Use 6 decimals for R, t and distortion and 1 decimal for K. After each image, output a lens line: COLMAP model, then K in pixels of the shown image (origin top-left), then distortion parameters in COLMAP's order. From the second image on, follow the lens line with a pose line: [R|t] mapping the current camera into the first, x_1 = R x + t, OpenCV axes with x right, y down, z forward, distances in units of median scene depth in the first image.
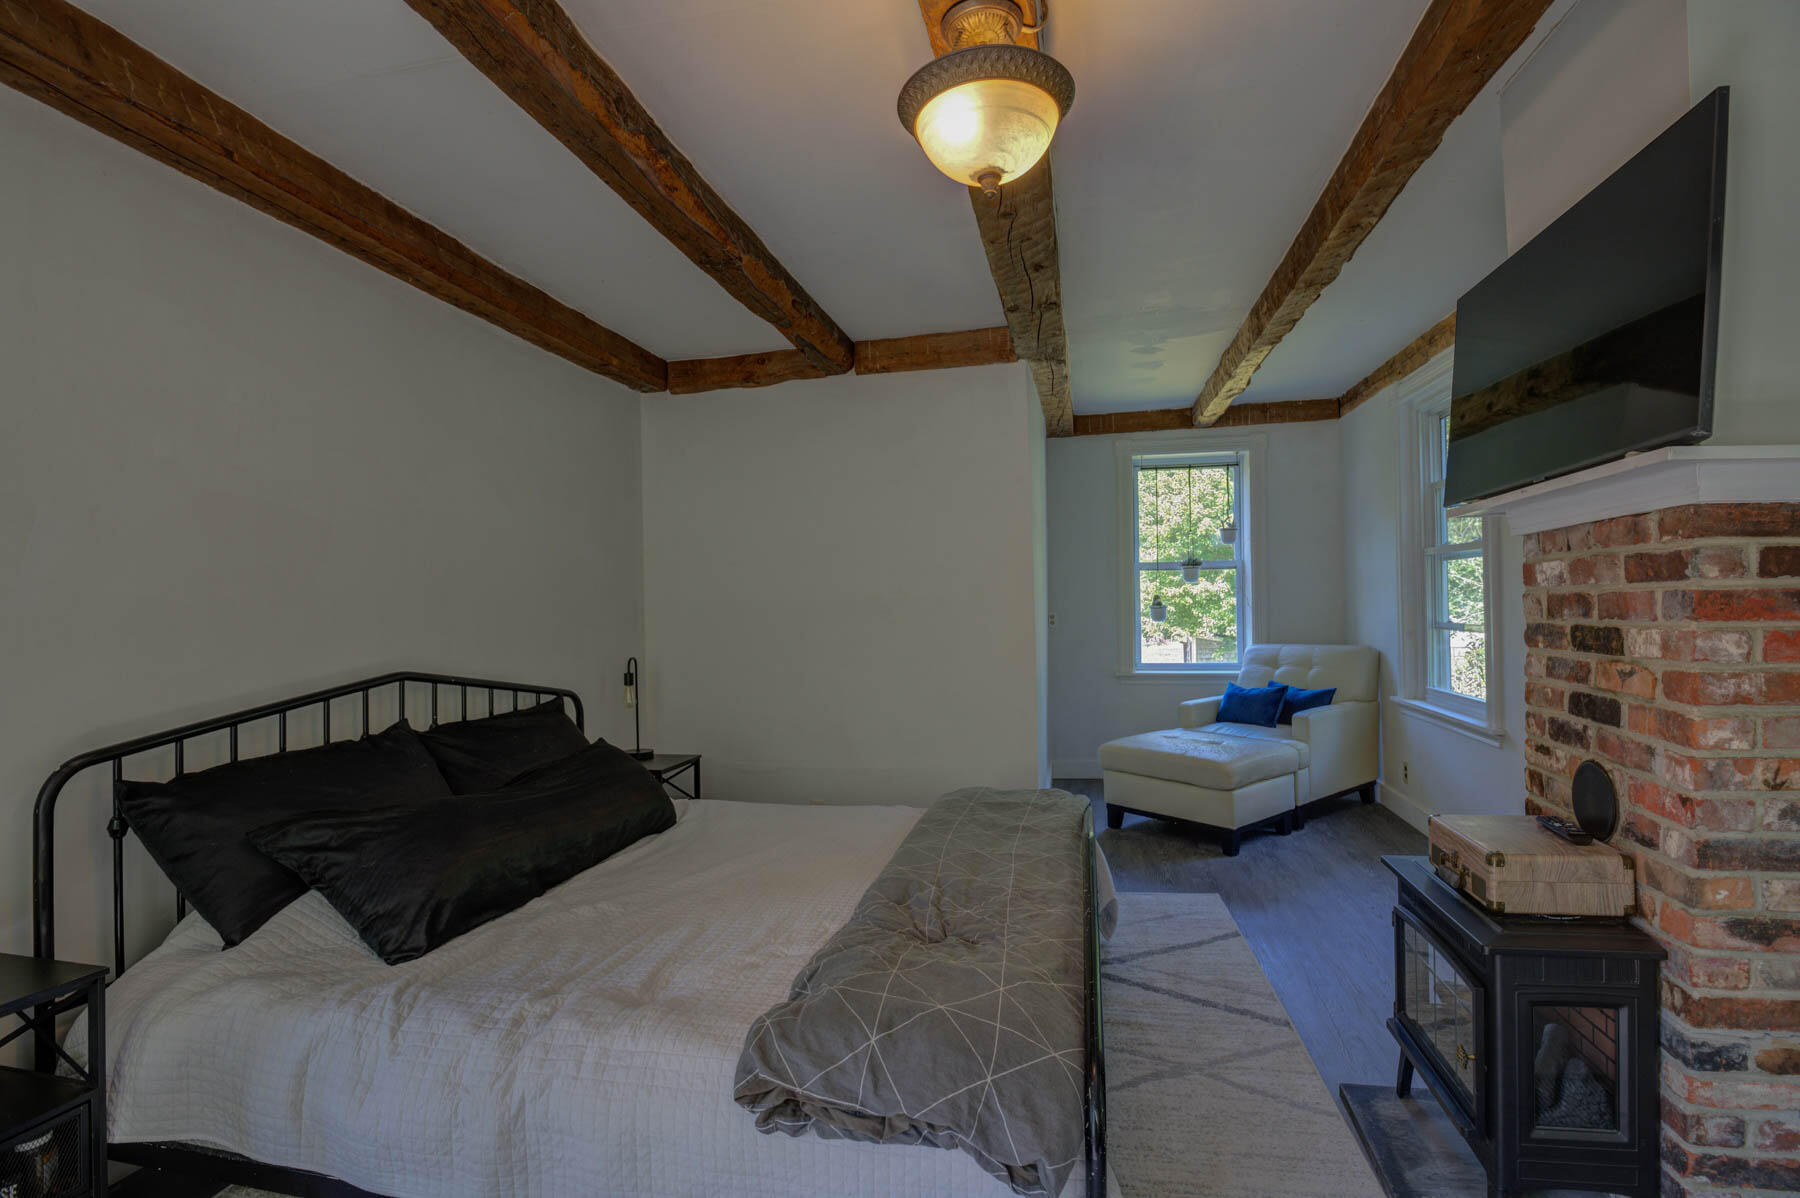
lens RADIAL K [[869.2, 0, 907.5], [0, 869.2, 605.6], [0, 0, 1]] dist [-0.032810, -0.000592]
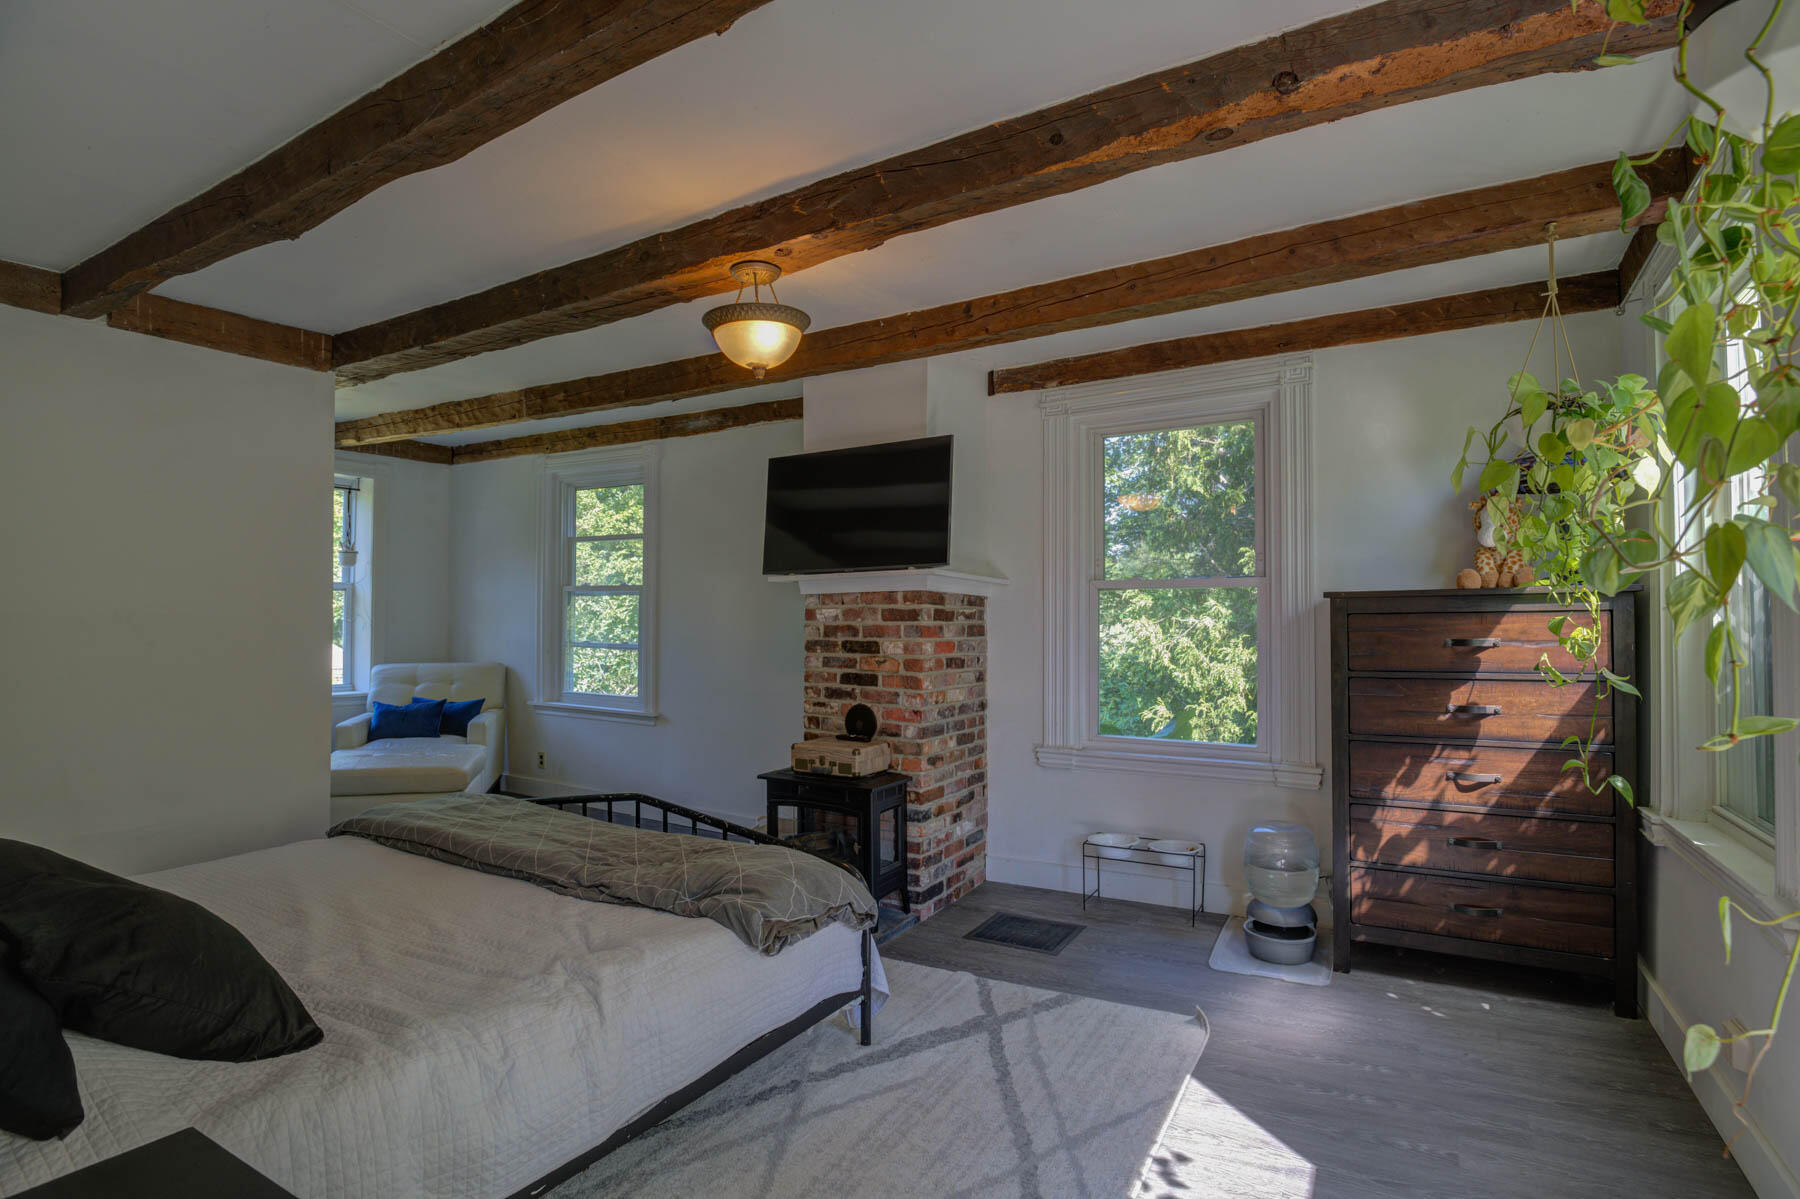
lens RADIAL K [[869.2, 0, 905.1], [0, 869.2, 605.8], [0, 0, 1]] dist [-0.032810, -0.000592]
pose [[0.330251, 0.035816, 0.943213, -1.328158], [-0.010000, 0.999357, -0.034447, 0.011158], [-0.943840, 0.001944, 0.330396, 0.188299]]
